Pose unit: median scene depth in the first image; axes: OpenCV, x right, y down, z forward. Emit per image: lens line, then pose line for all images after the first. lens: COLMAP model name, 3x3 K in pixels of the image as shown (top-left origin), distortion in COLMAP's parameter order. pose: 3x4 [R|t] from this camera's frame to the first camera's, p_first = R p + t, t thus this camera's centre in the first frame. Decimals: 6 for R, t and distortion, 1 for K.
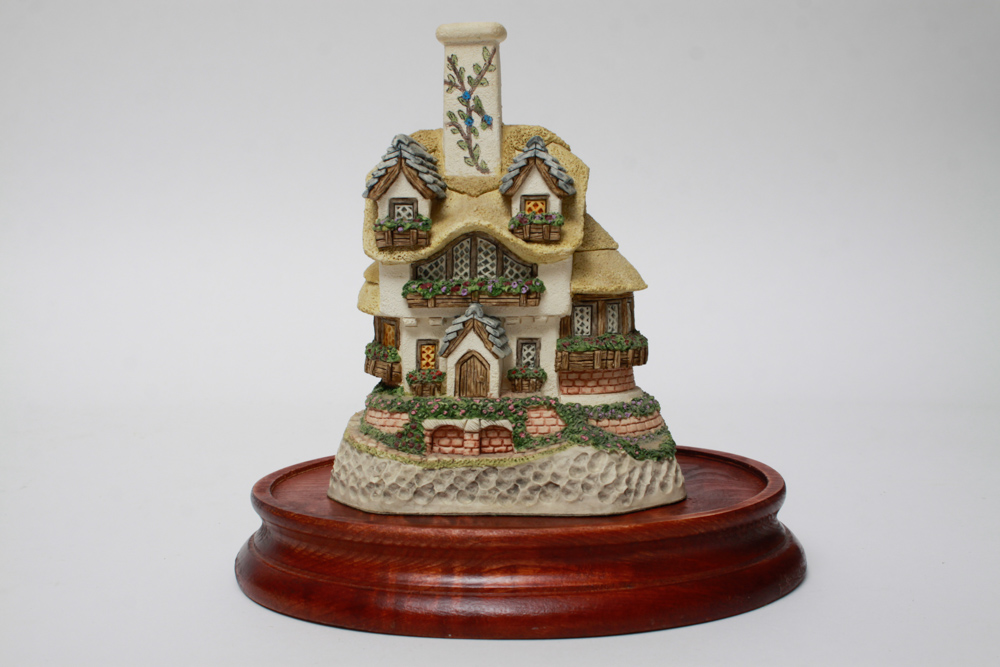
lens RADIAL K [[1268.4, 0, 490.7], [0, 1268.4, 334.4], [0, 0, 1]] dist [-0.037406, 0.000000]
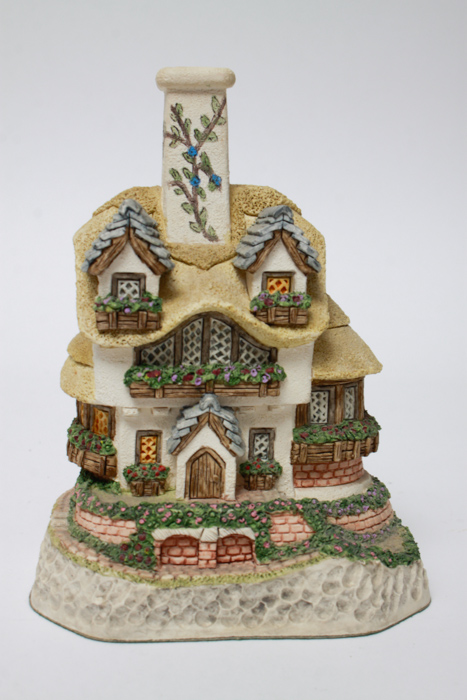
lens RADIAL K [[1071.0, 0, 238.1], [0, 1071.0, 350.5], [0, 0, 1]] dist [0.011487, 0.000000]
pose [[0.982571, -0.000013, 0.185890, -0.130919], [-0.009824, 0.998599, 0.051996, -0.093240], [-0.185630, -0.052916, 0.981194, 0.268316]]
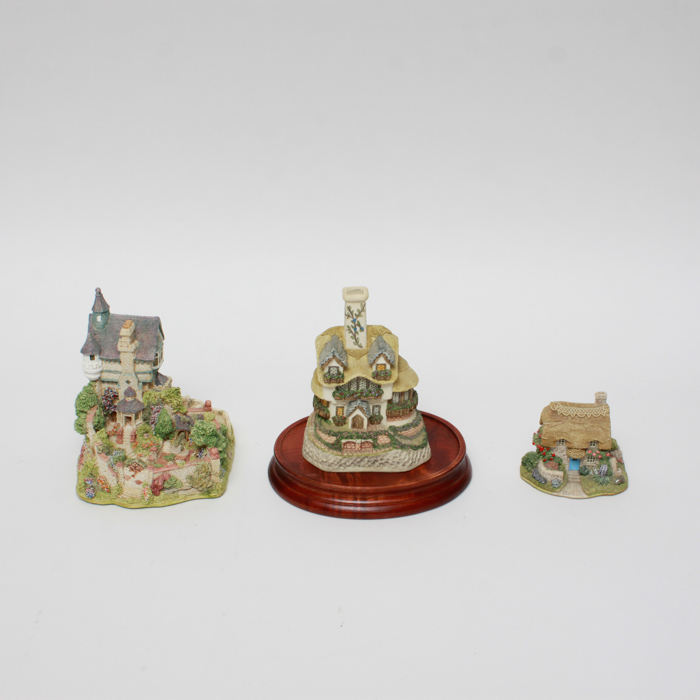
lens RADIAL K [[1177.2, 0, 350.6], [0, 1177.2, 350.3], [0, 0, 1]] dist [-0.127678, 0.000000]
pose [[0.994025, -0.034292, 0.103624, -0.296008], [-0.007011, 0.927346, 0.374139, -1.095388], [-0.108926, -0.372630, 0.921565, -1.350491]]
